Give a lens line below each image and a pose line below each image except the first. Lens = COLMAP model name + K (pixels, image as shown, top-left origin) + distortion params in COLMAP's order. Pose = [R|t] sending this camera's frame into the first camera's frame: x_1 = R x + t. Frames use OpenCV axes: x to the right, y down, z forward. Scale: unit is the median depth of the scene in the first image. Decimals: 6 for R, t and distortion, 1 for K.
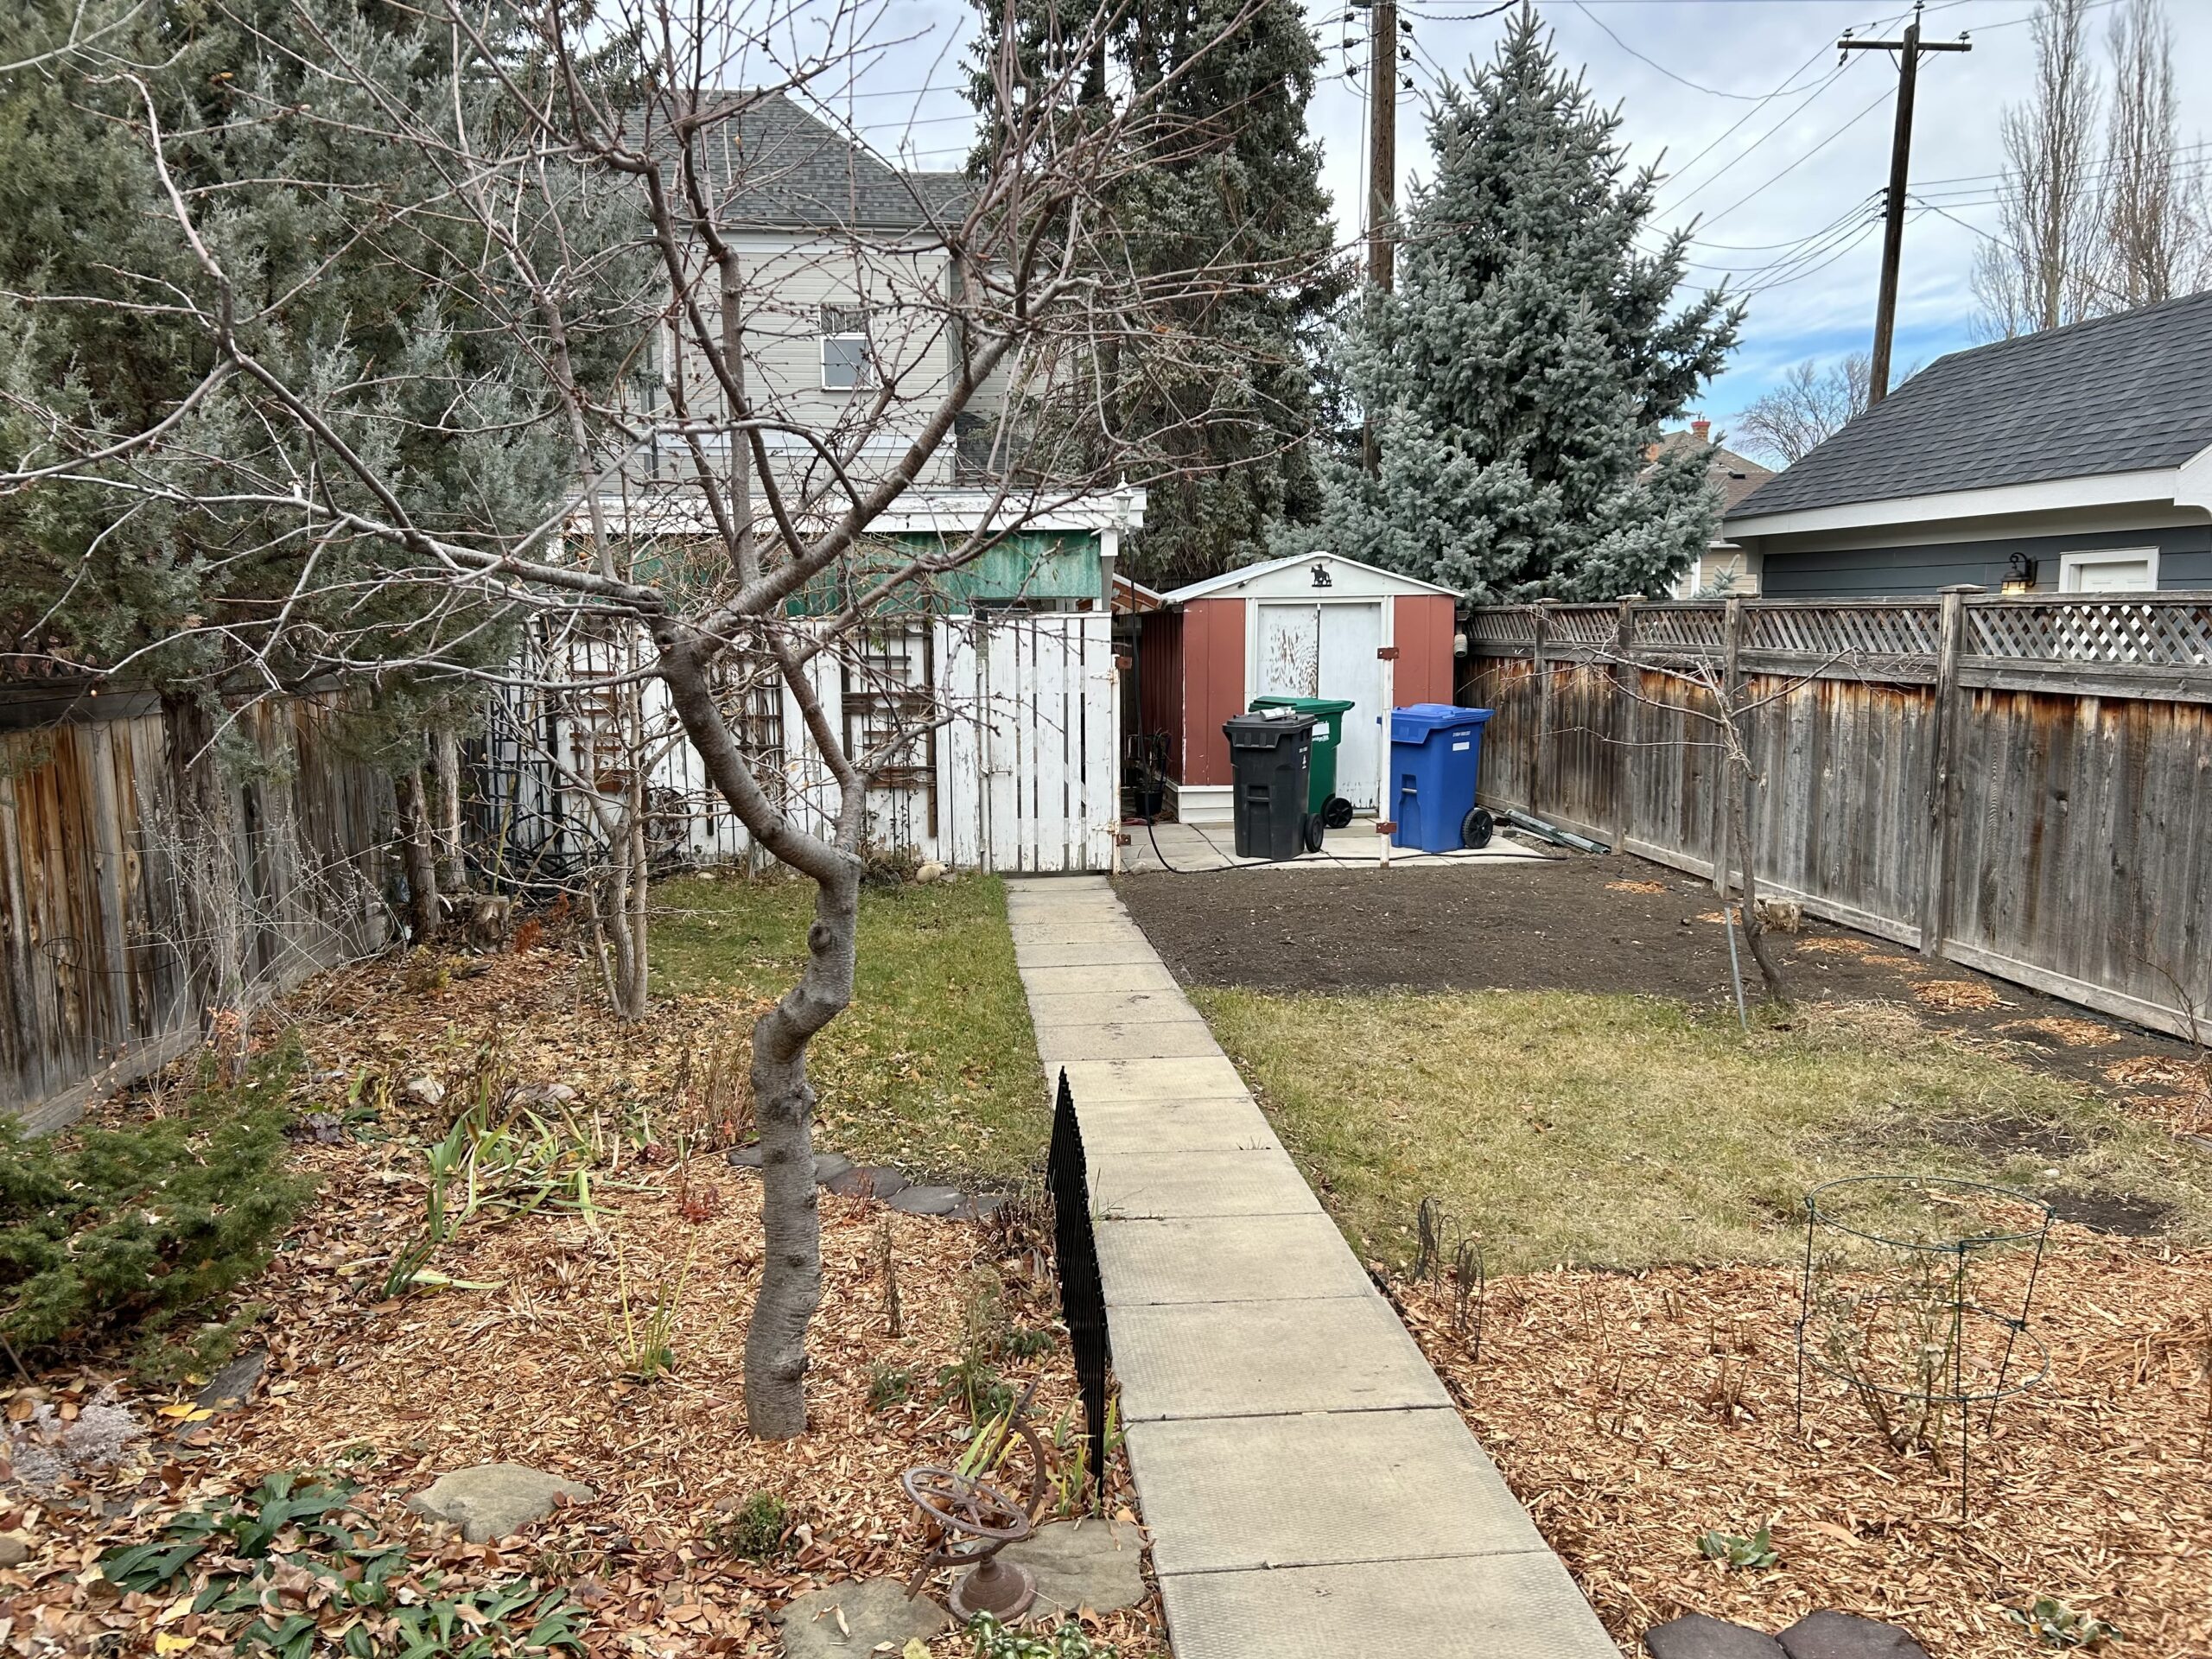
lens RADIAL K [[1658.6, 0, 1094.1], [0, 1658.6, 829.6], [0, 0, 1]] dist [0.045642, -0.048674]
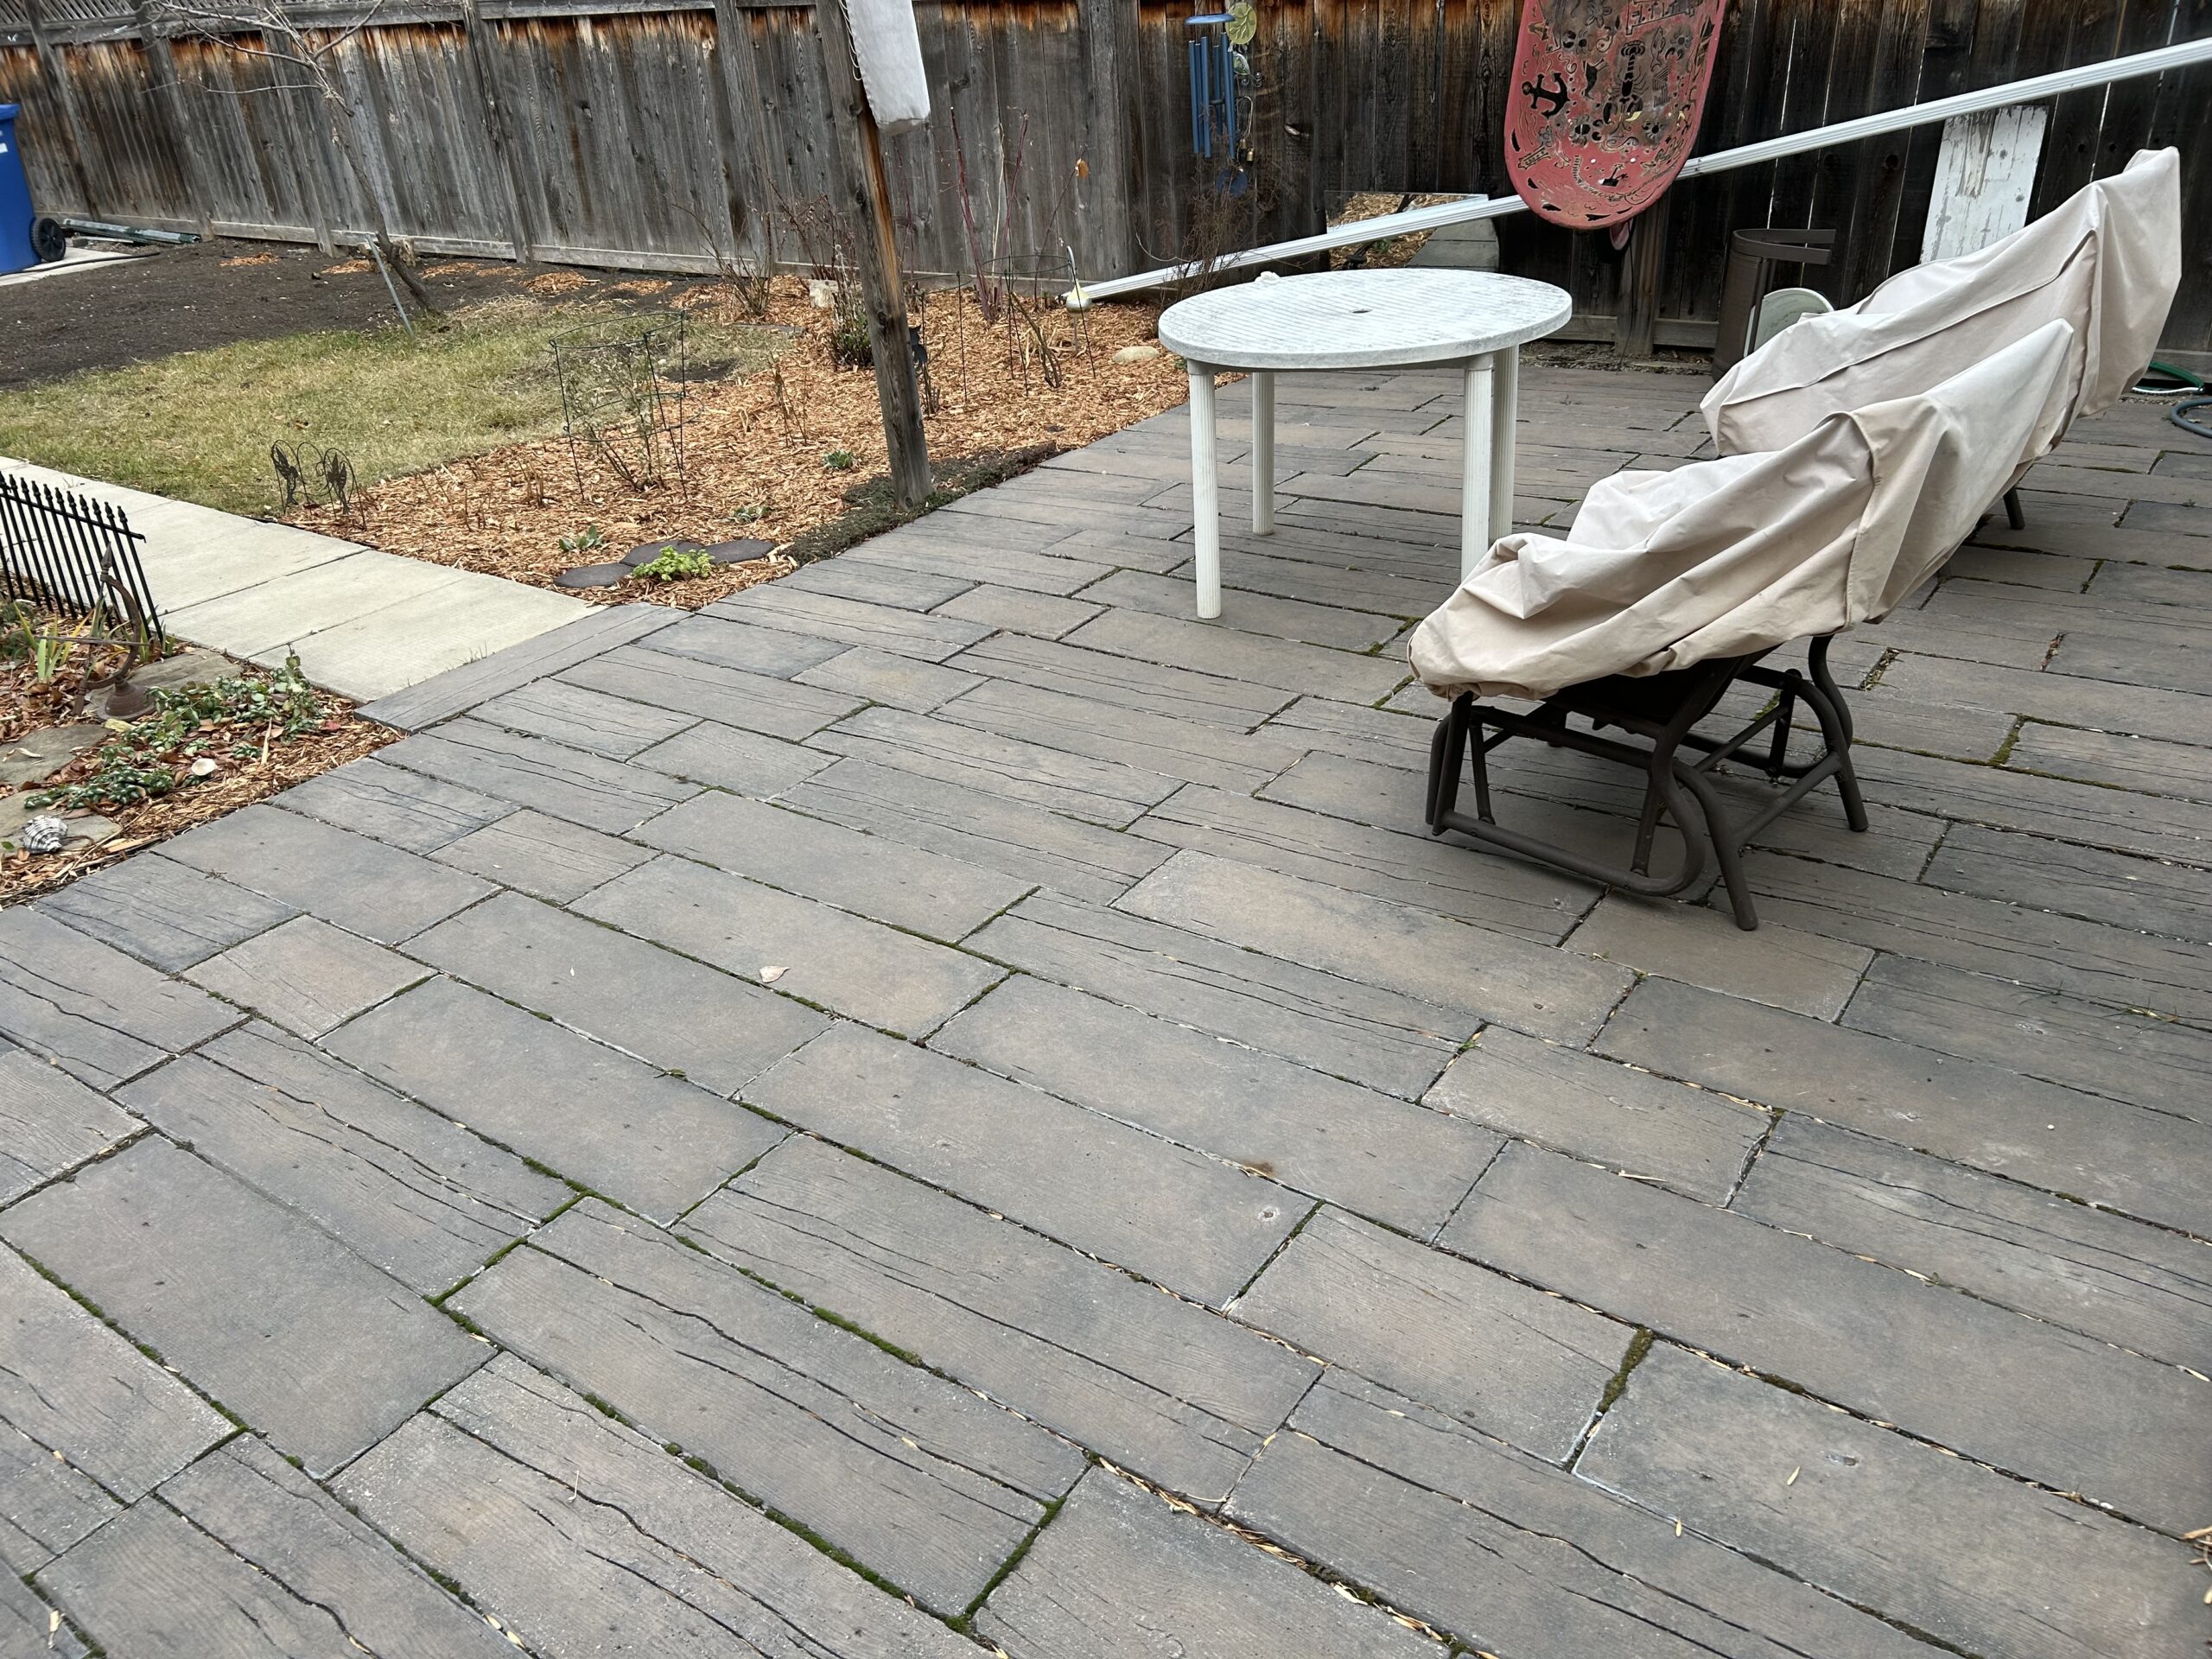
lens RADIAL K [[1658.6, 0, 1112.4], [0, 1658.6, 849.5], [0, 0, 1]] dist [0.045642, -0.048674]
pose [[0.662658, -0.384602, 0.642624, -0.189145], [0.150688, 0.908987, 0.388632, 0.057463], [-0.733606, -0.160694, 0.660303, -0.226716]]
